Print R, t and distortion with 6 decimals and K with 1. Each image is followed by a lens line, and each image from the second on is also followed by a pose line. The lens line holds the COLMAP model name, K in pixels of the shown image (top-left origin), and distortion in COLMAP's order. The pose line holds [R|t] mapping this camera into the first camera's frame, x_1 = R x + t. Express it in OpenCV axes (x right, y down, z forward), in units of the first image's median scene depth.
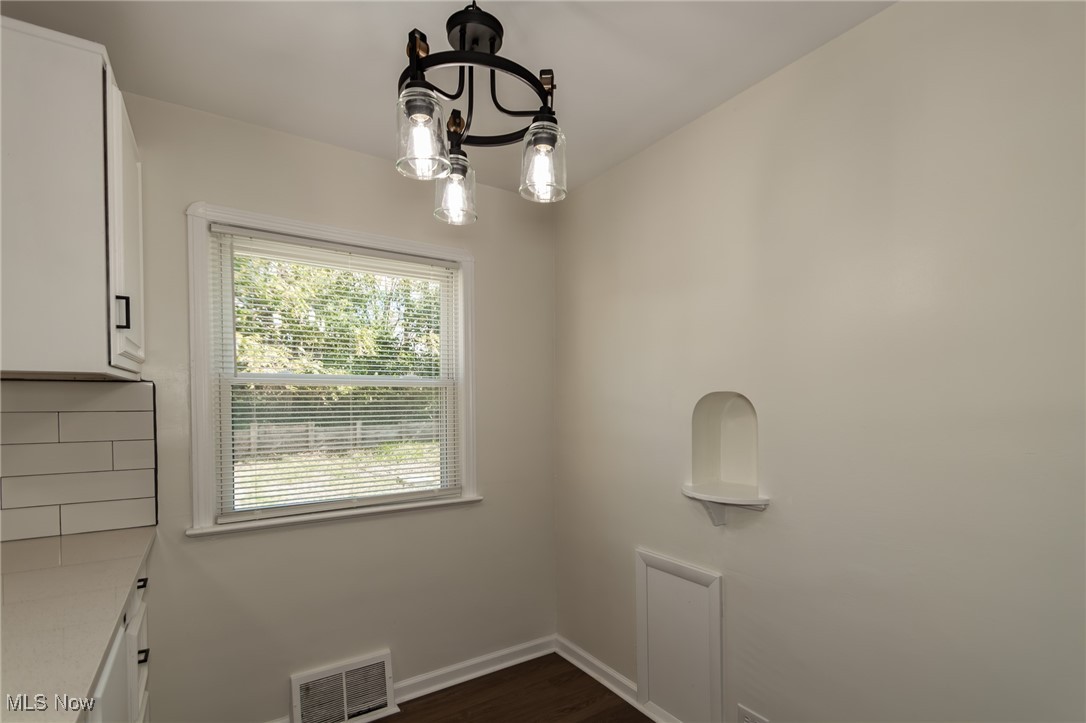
lens RADIAL K [[501.6, 0, 541.3], [0, 501.6, 405.7], [0, 0, 1]] dist [0.000095, -0.006587]
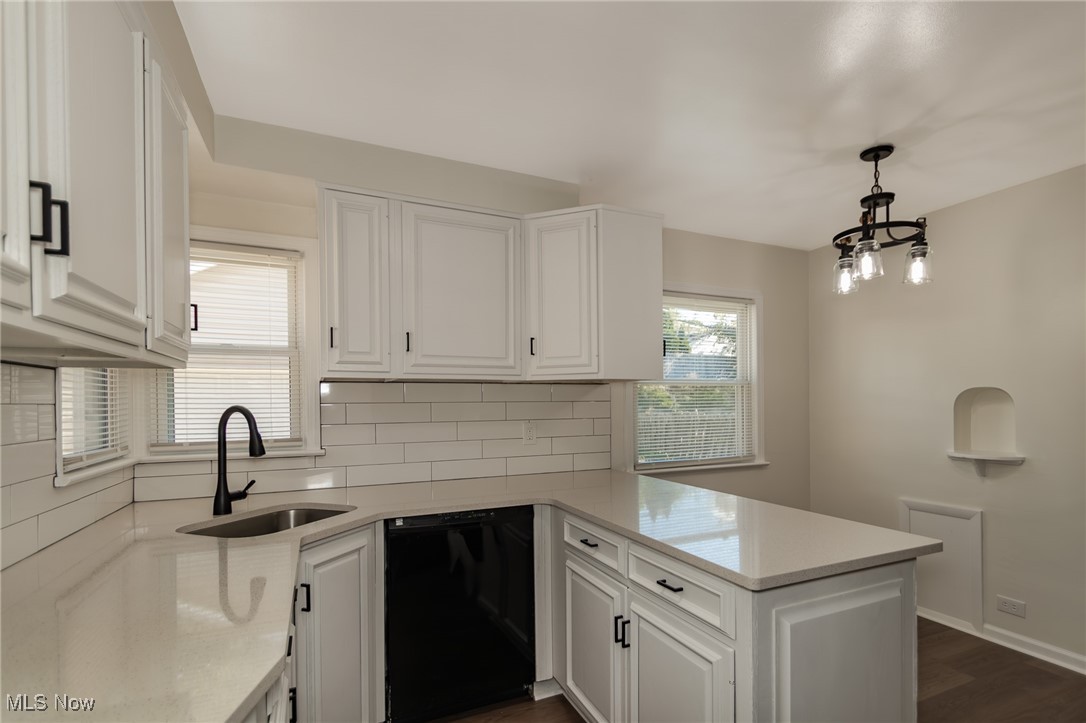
lens RADIAL K [[501.6, 0, 541.3], [0, 501.6, 405.7], [0, 0, 1]] dist [0.000095, -0.006587]
pose [[0.983269, -0.002192, -0.182146, -0.650997], [0.002331, 0.999997, 0.000548, 0.023188], [0.182144, -0.000963, 0.983271, -0.689632]]
